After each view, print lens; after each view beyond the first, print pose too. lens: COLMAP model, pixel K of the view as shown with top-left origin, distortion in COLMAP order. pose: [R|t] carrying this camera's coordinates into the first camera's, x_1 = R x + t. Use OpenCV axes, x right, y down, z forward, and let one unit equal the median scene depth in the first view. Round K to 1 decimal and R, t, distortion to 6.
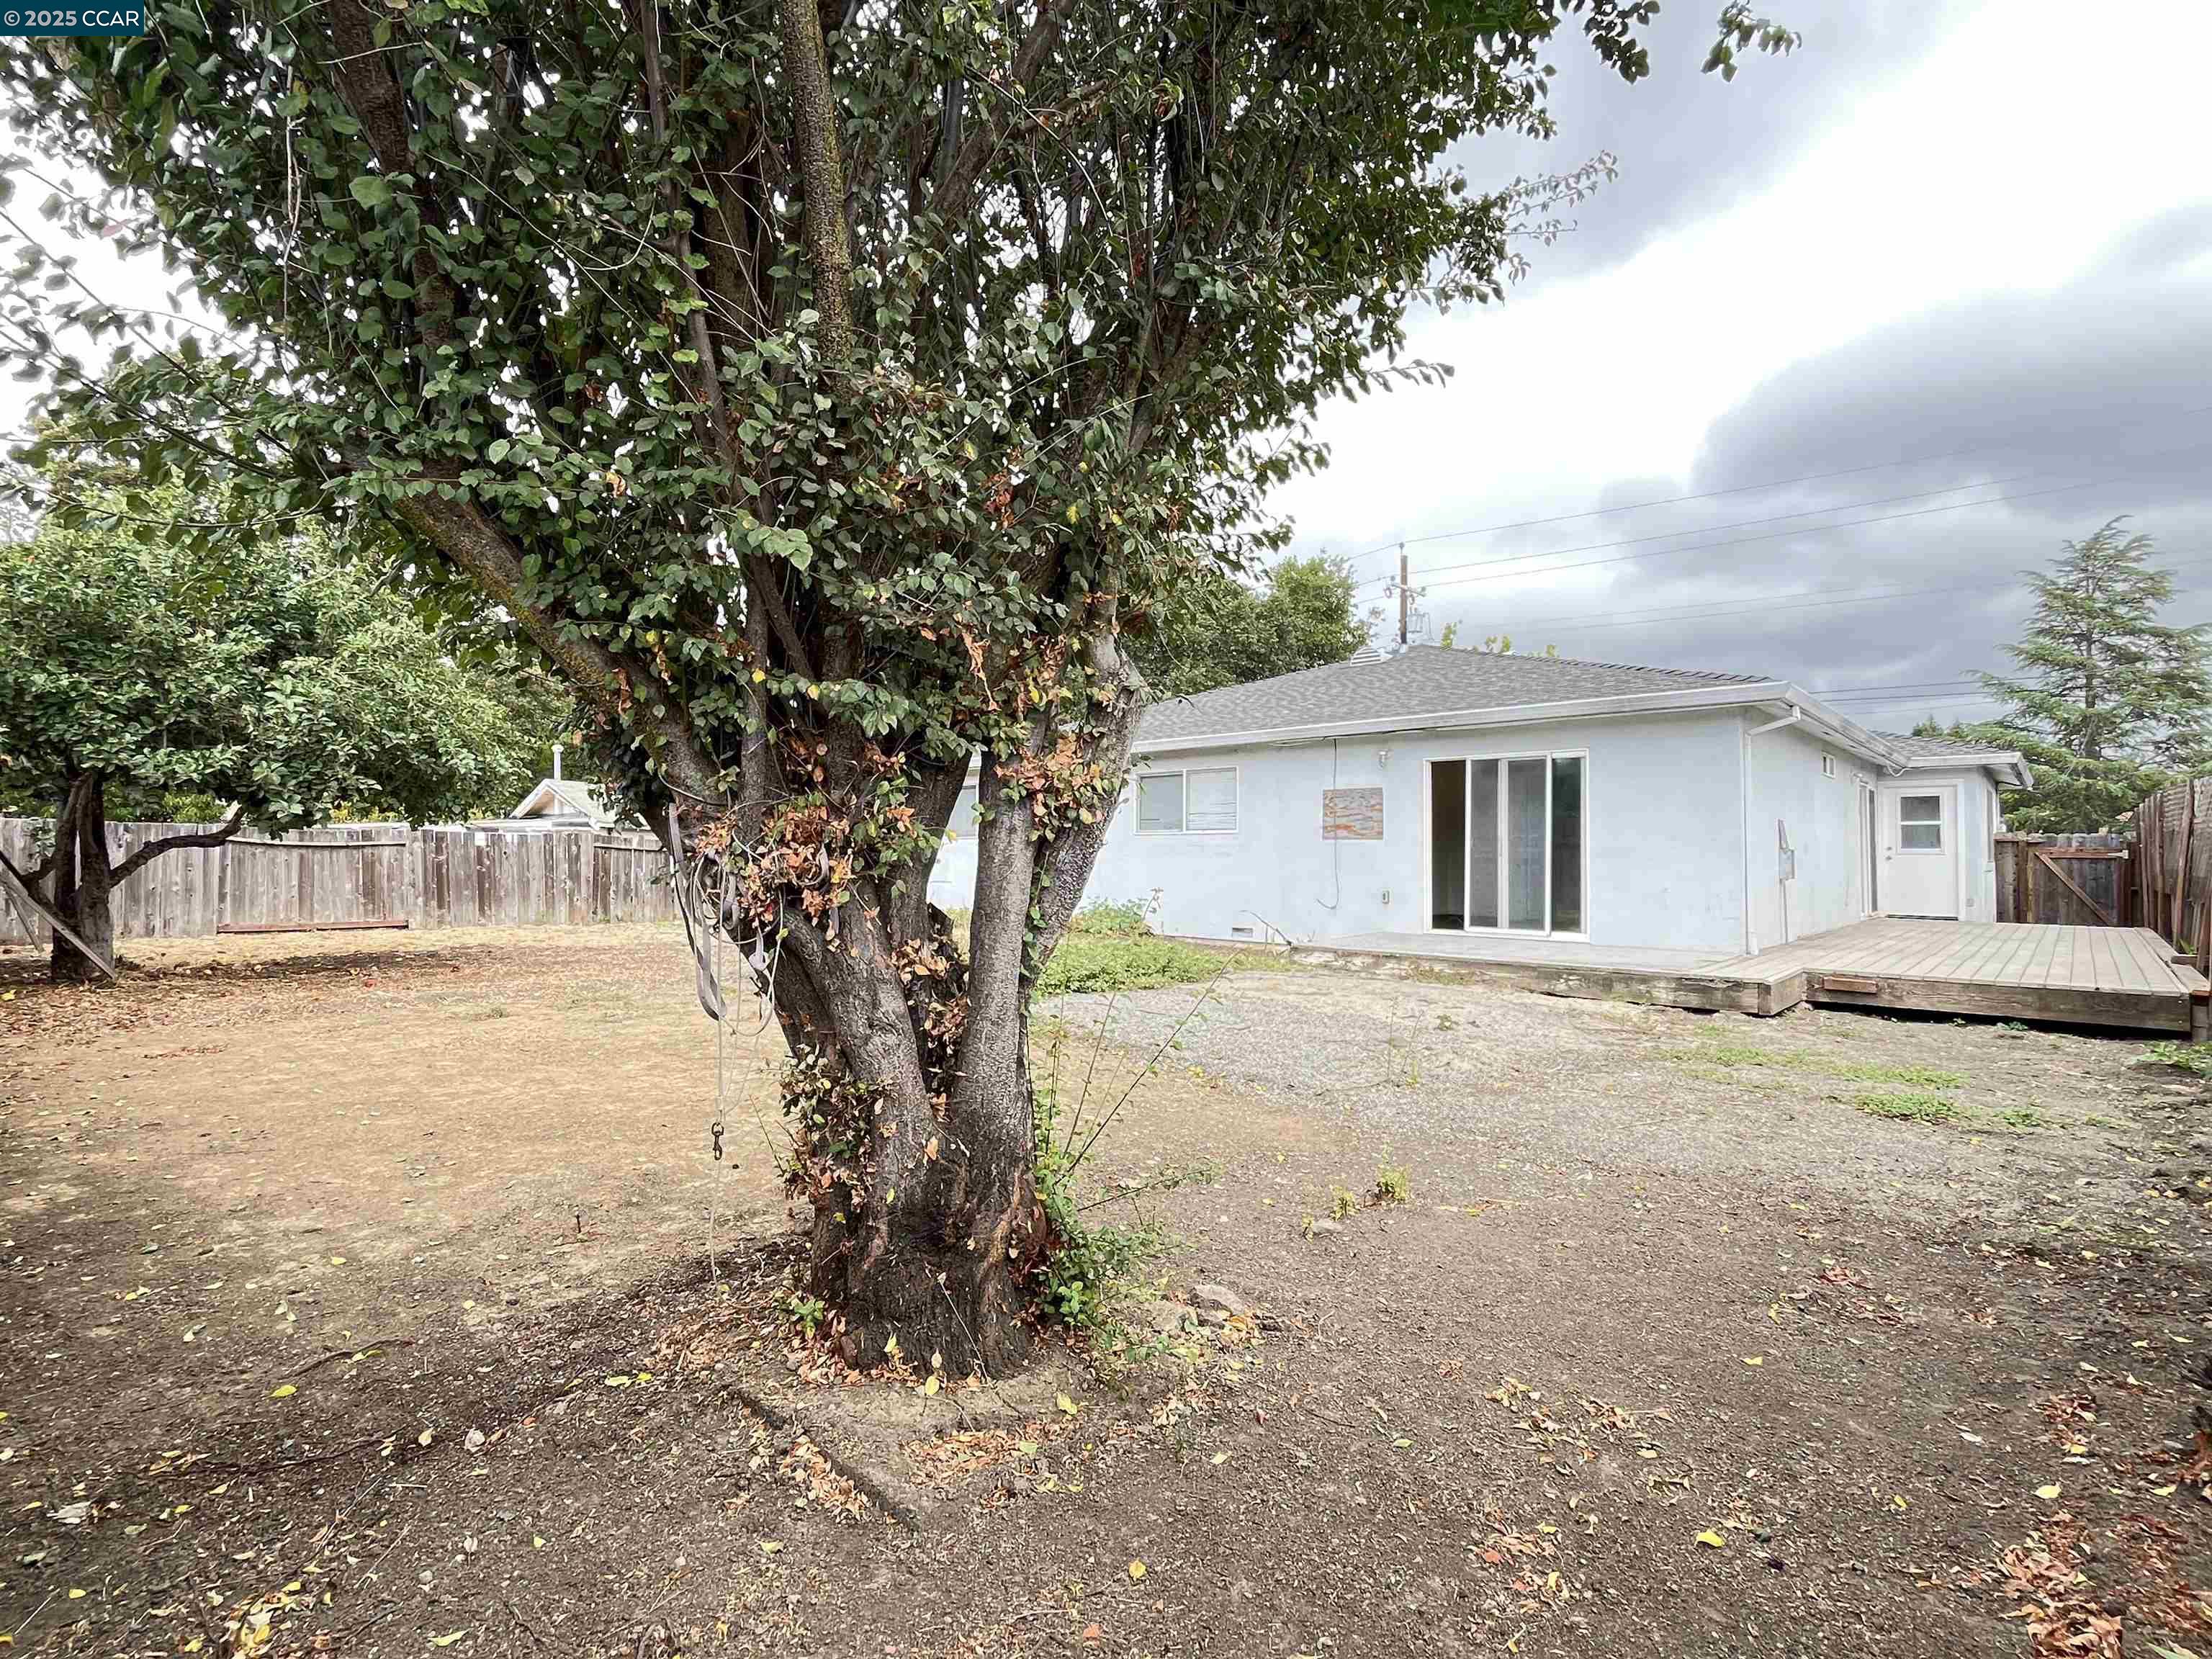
lens RADIAL K [[1050.7, 0, 1106.5], [0, 1050.7, 821.8], [0, 0, 1]] dist [-0.000449, -0.000084]
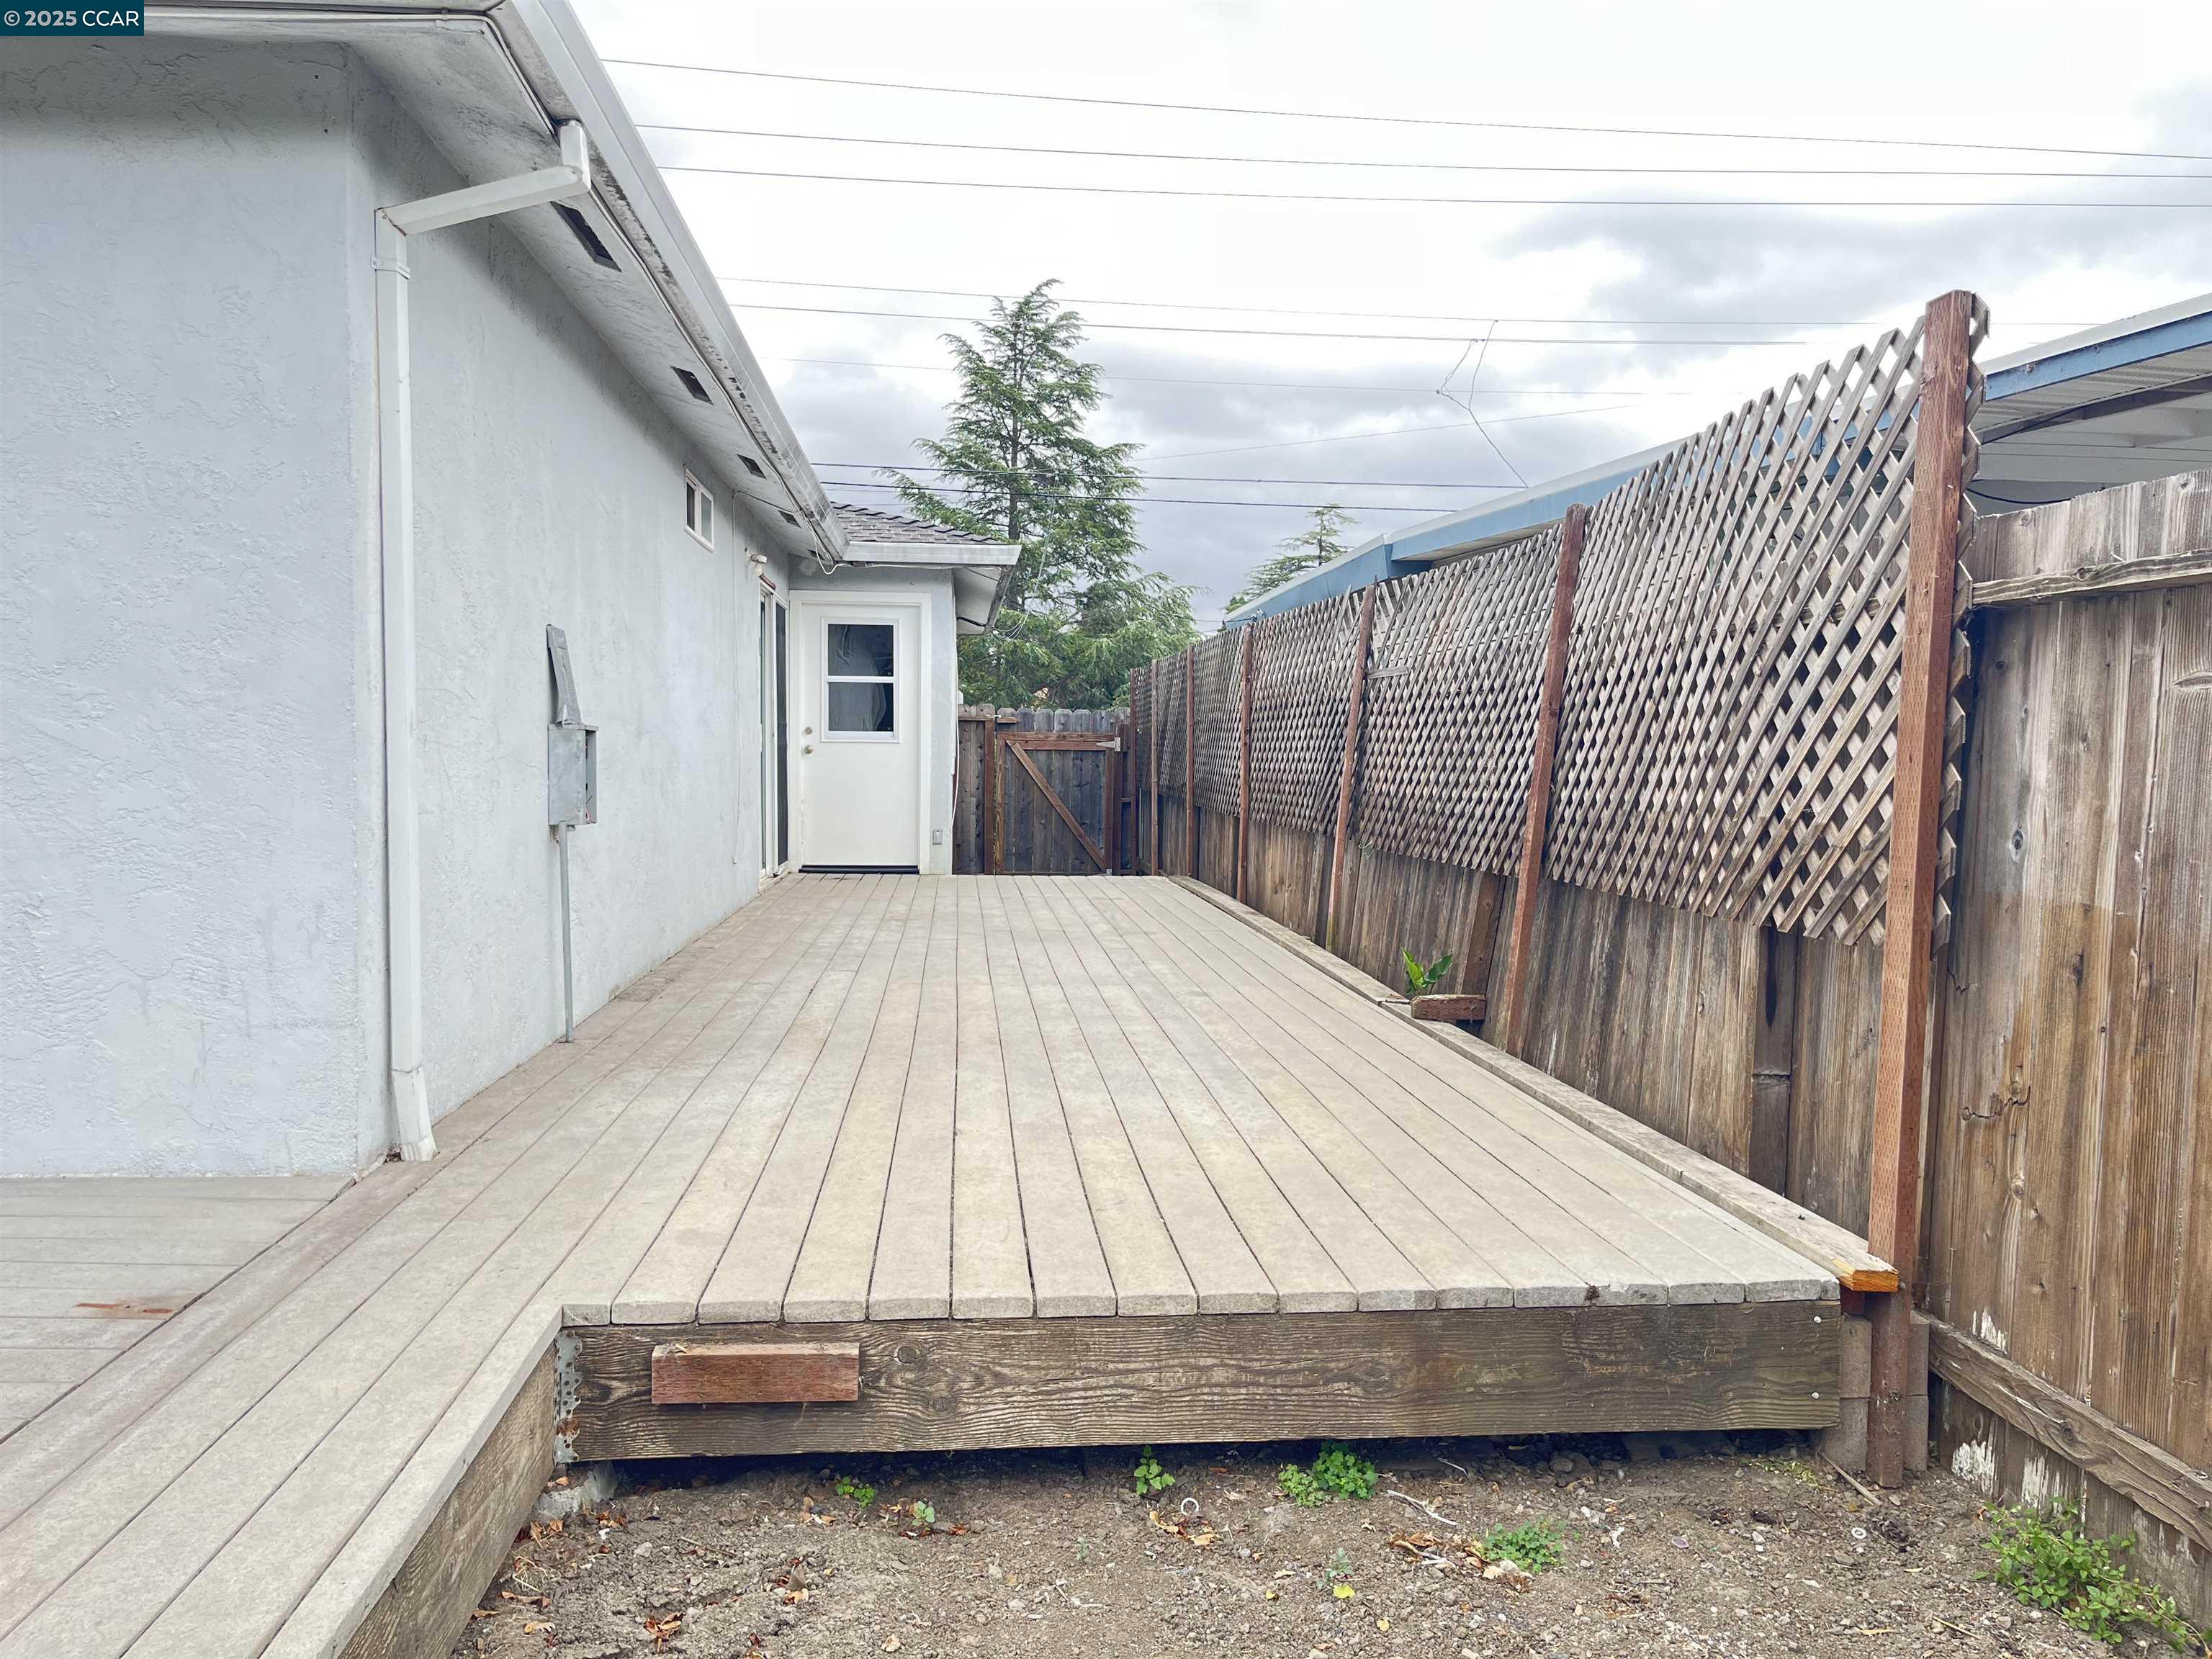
lens RADIAL K [[1654.8, 0, 1106.0], [0, 1654.8, 829.5], [0, 0, 1]] dist [0.056393, 0.000350]
pose [[0.669690, -0.033894, 0.741867, 0.300095], [-0.029858, 0.996921, 0.072500, 0.013071], [-0.742040, -0.070703, 0.666617, 0.430532]]
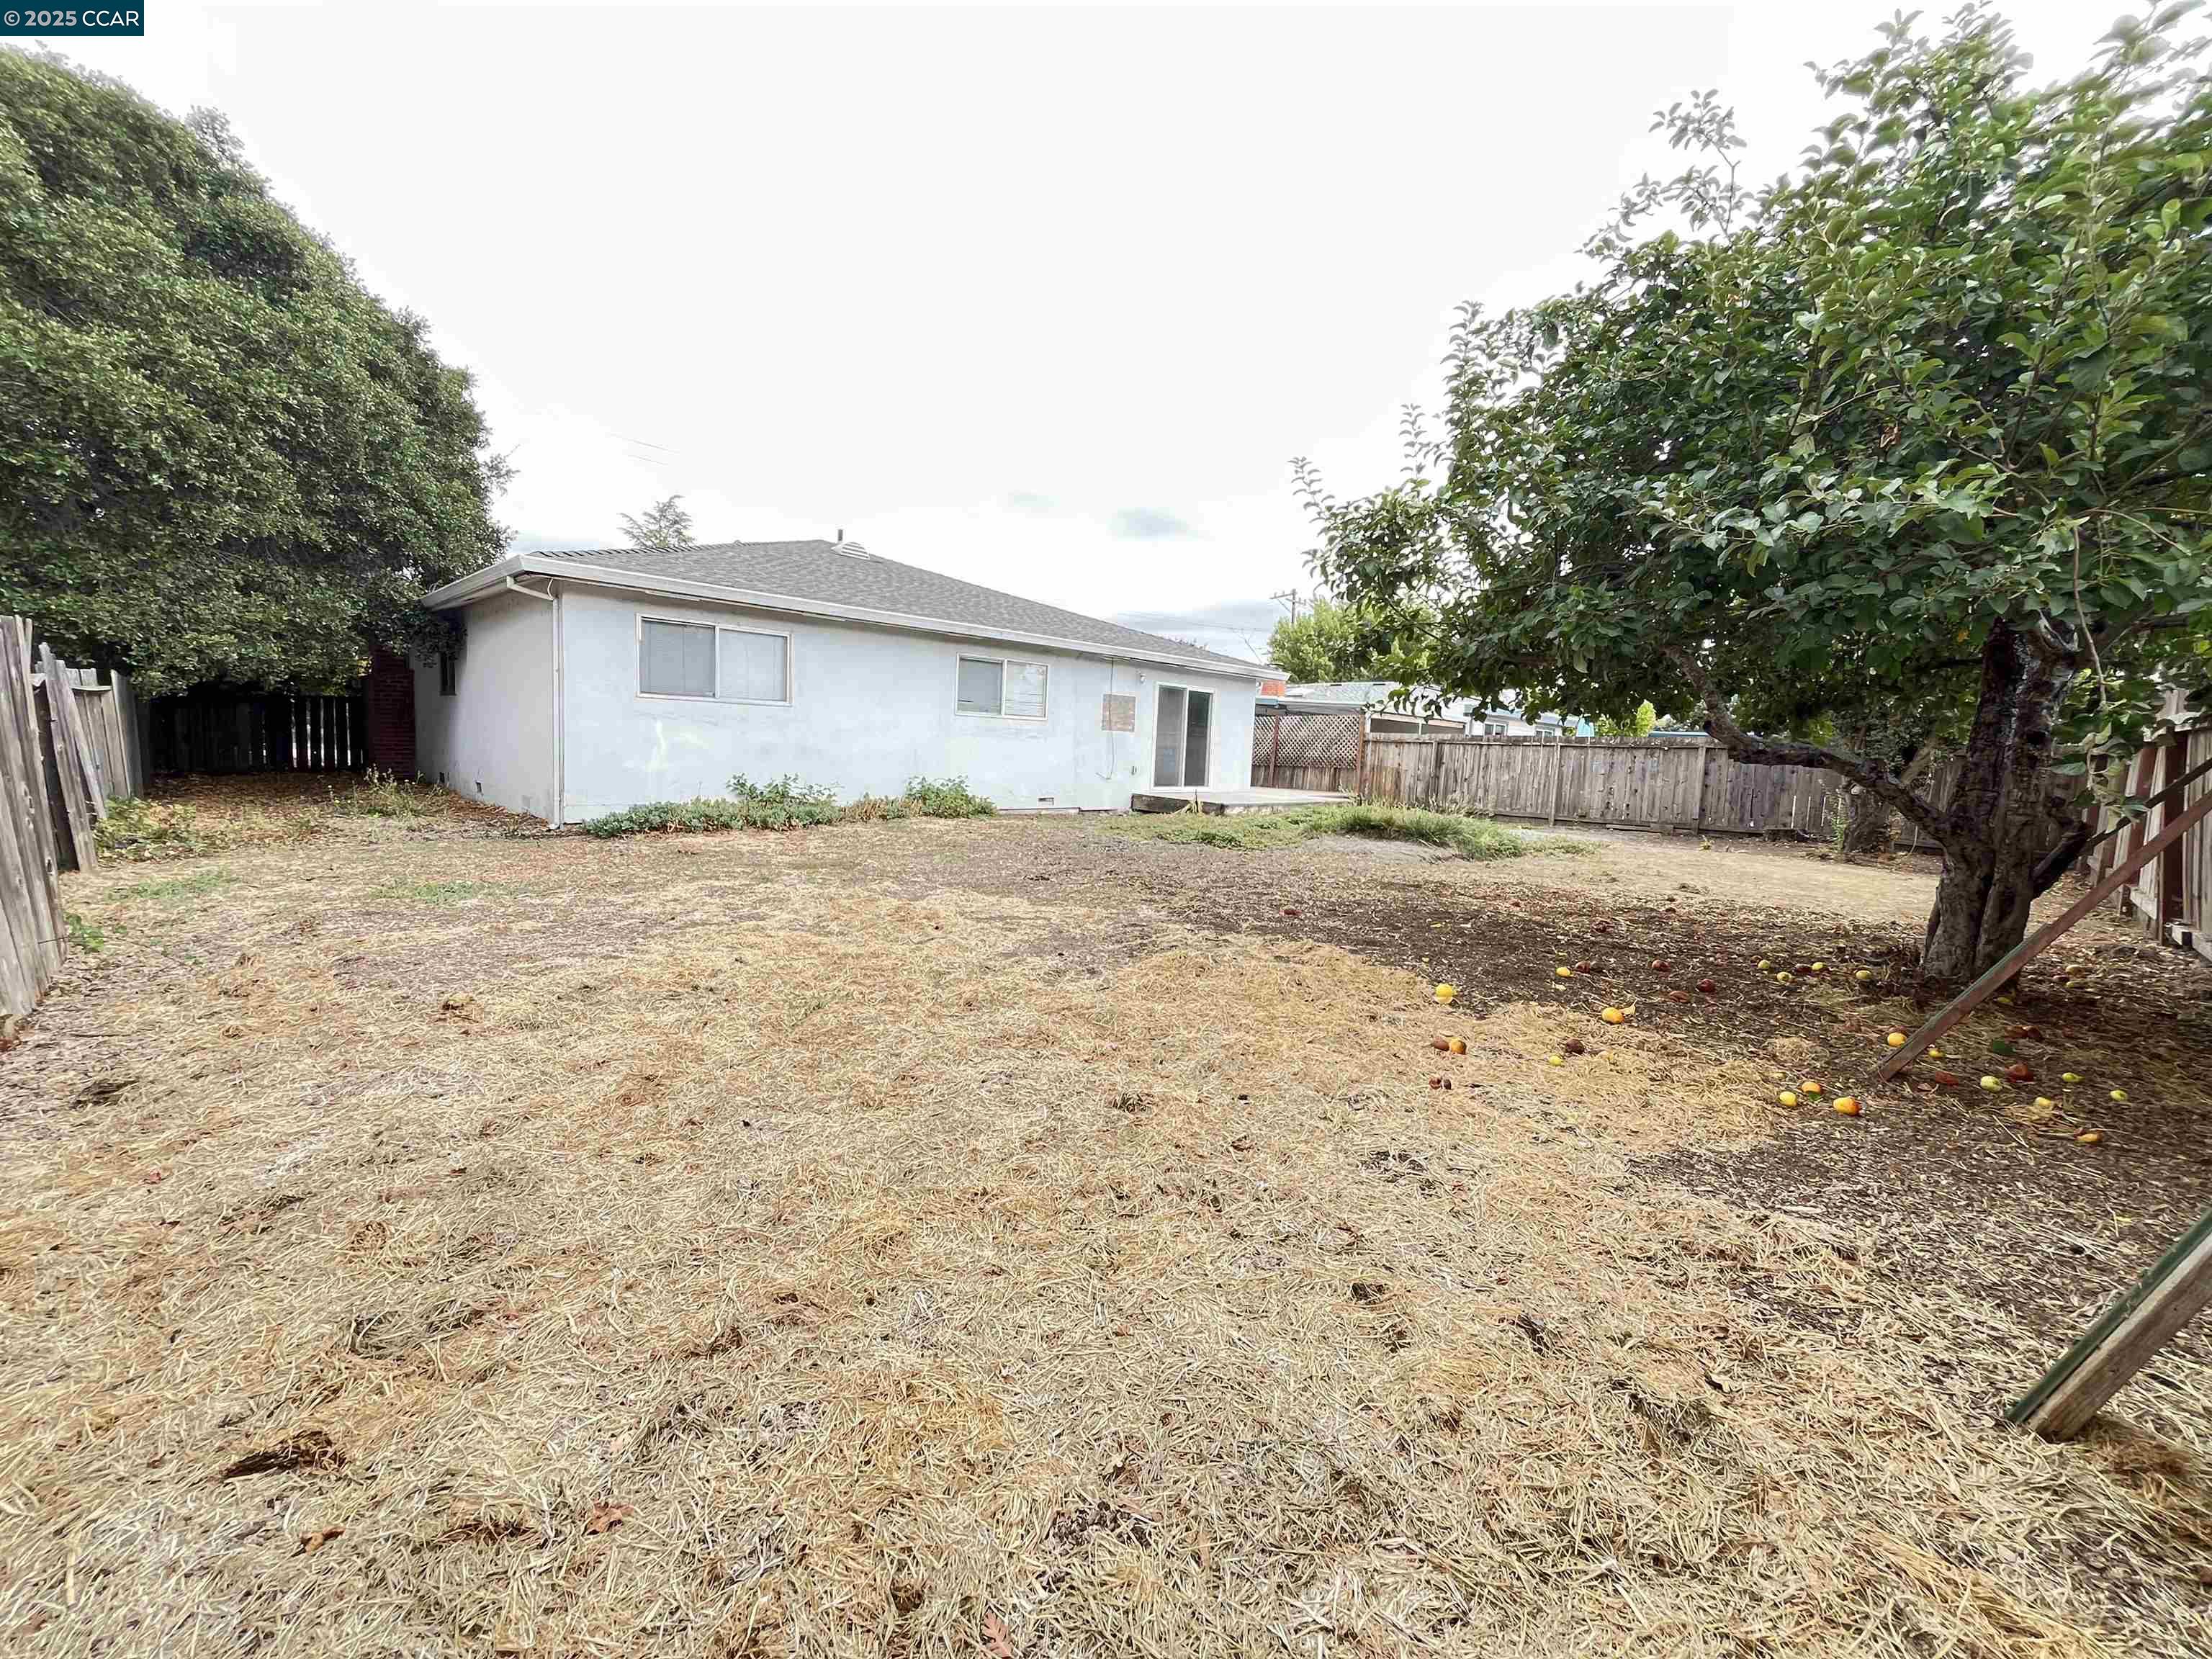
lens RADIAL K [[890.7, 0, 1098.0], [0, 890.7, 823.4], [0, 0, 1]] dist [-0.003384, 0.000363]
pose [[0.015575, -0.097822, 0.995082, -0.861203], [-0.077911, 0.992058, 0.098744, 0.020982], [-0.996839, -0.079066, 0.007830, 0.871132]]
